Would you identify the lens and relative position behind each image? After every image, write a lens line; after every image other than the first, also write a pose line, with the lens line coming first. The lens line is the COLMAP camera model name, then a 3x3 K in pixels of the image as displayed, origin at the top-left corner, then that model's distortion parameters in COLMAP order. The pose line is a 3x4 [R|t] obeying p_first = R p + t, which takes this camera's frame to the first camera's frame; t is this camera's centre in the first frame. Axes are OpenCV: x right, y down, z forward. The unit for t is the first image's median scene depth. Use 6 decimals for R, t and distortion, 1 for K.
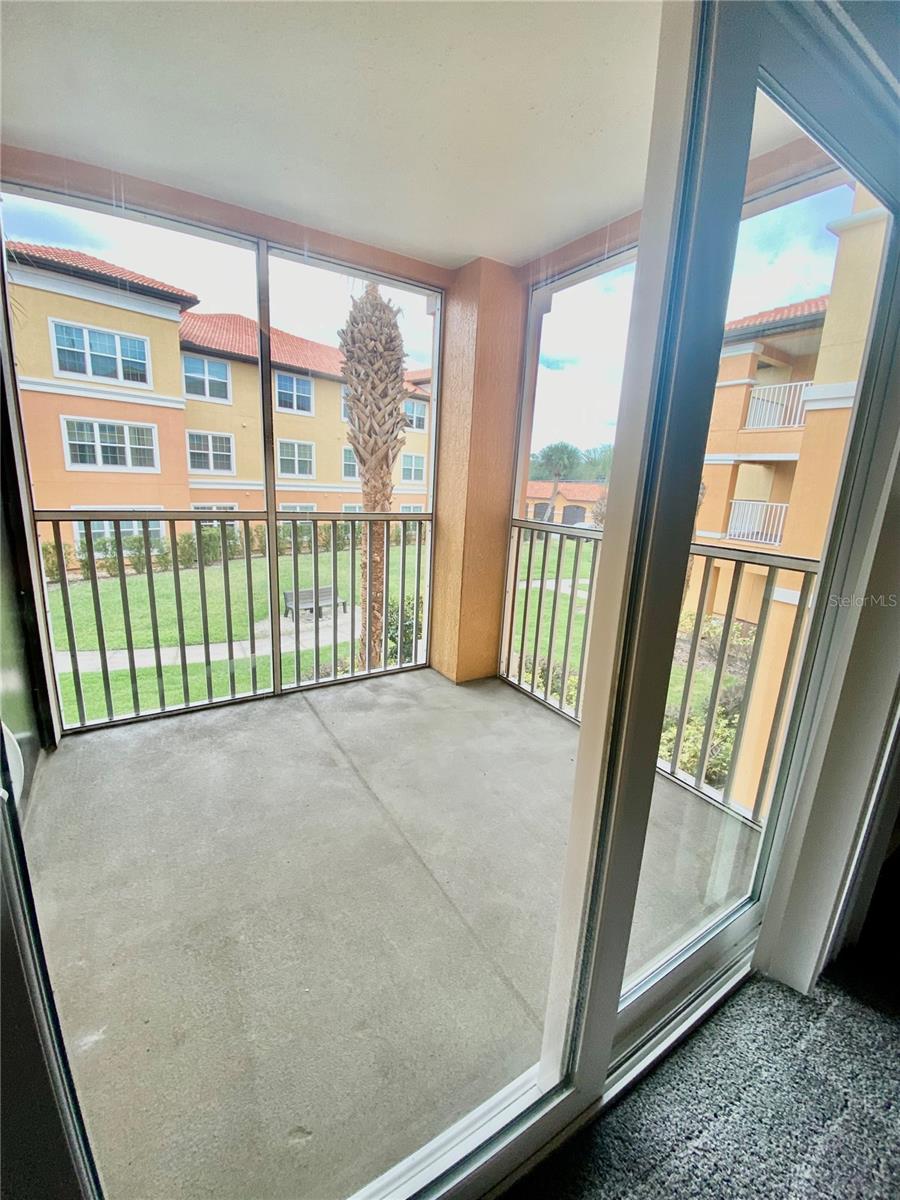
lens RADIAL K [[488.2, 0, 459.0], [0, 488.2, 595.3], [0, 0, 1]] dist [0.005289, -0.012972]
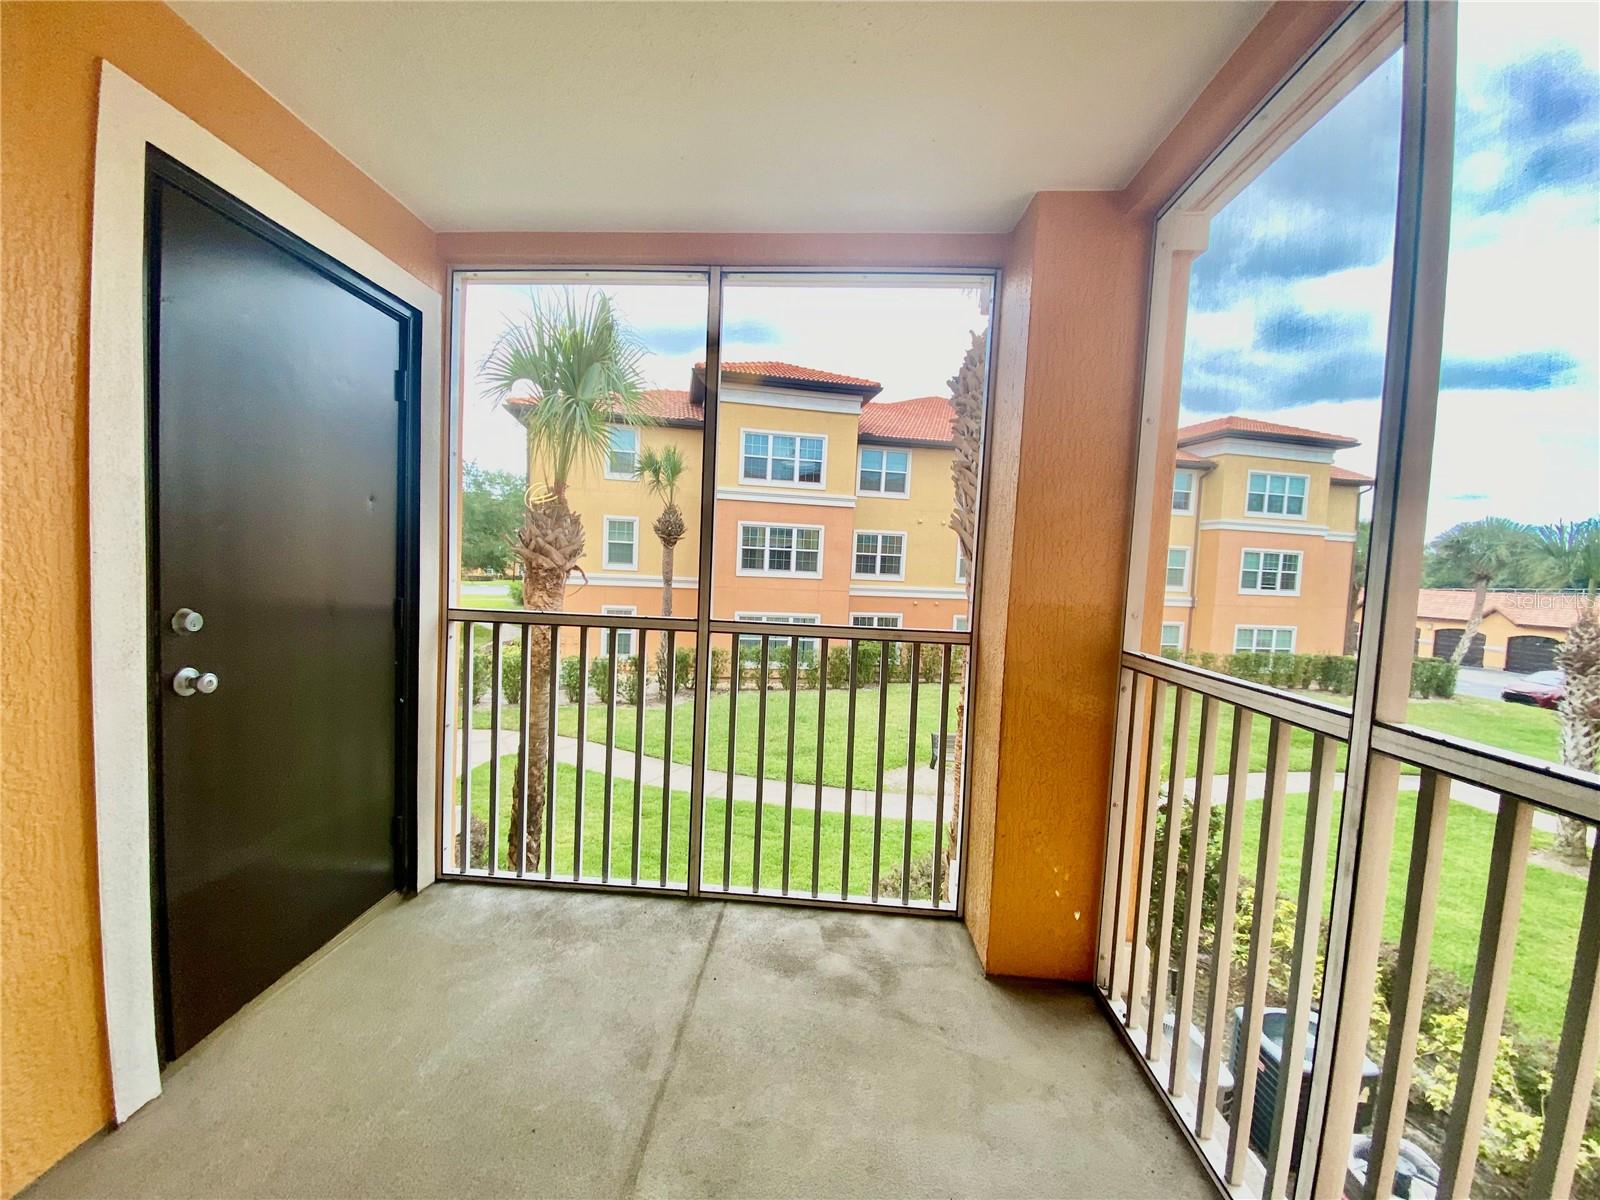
lens RADIAL K [[651.0, 0, 780.5], [0, 651.0, 606.5], [0, 0, 1]] dist [0.005289, -0.012972]
pose [[0.797882, 0.018597, -0.602527, 0.135797], [-0.139249, 0.978177, -0.154206, -0.033595], [0.586510, 0.206939, 0.783059, 0.171946]]
